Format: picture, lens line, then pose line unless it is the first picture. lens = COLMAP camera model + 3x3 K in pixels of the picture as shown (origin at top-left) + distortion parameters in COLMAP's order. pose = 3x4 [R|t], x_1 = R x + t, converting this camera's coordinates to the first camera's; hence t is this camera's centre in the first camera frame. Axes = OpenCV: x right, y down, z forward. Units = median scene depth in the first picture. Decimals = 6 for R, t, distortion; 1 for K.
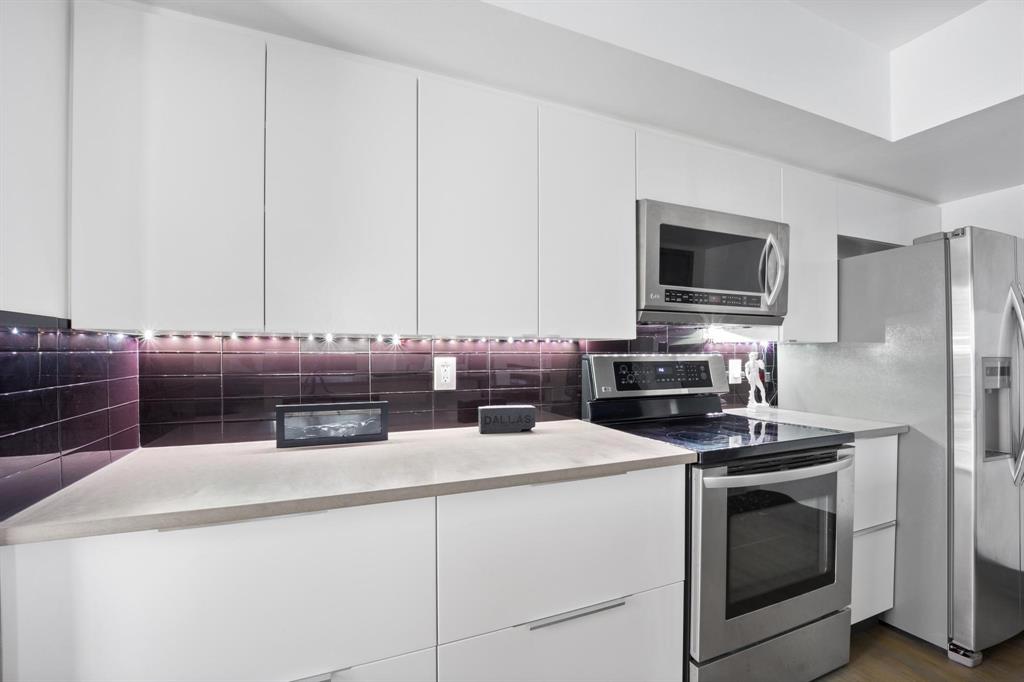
lens RADIAL K [[422.9, 0, 505.9], [0, 422.9, 353.5], [0, 0, 1]] dist [-0.027083, -0.000210]
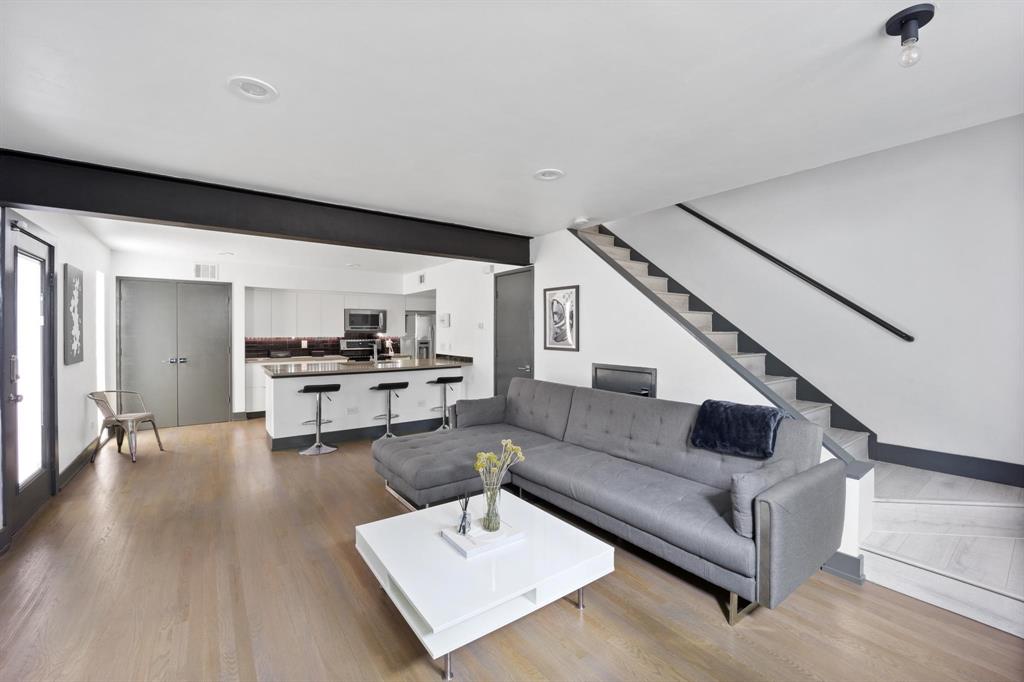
lens RADIAL K [[421.4, 0, 511.8], [0, 421.4, 331.5], [0, 0, 1]] dist [-0.001579, 0.000028]
pose [[0.966583, 0.001403, 0.256352, 0.871458], [-0.001948, 0.999996, 0.001870, -0.103517], [-0.256348, -0.002307, 0.966582, -3.927788]]
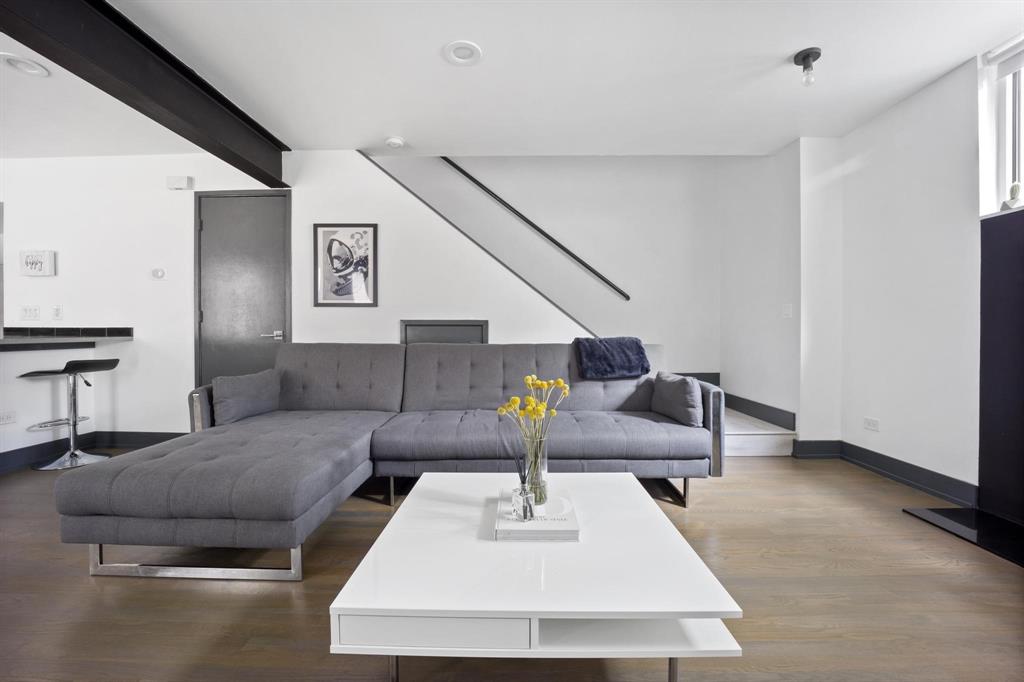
lens RADIAL K [[416.6, 0, 510.7], [0, 416.6, 336.7], [0, 0, 1]] dist [-0.020144, 0.000118]
pose [[0.380952, -0.007695, 0.924563, 0.297151], [-0.001026, 0.999961, 0.008745, 0.147876], [-0.924594, -0.004281, 0.380929, -2.934187]]
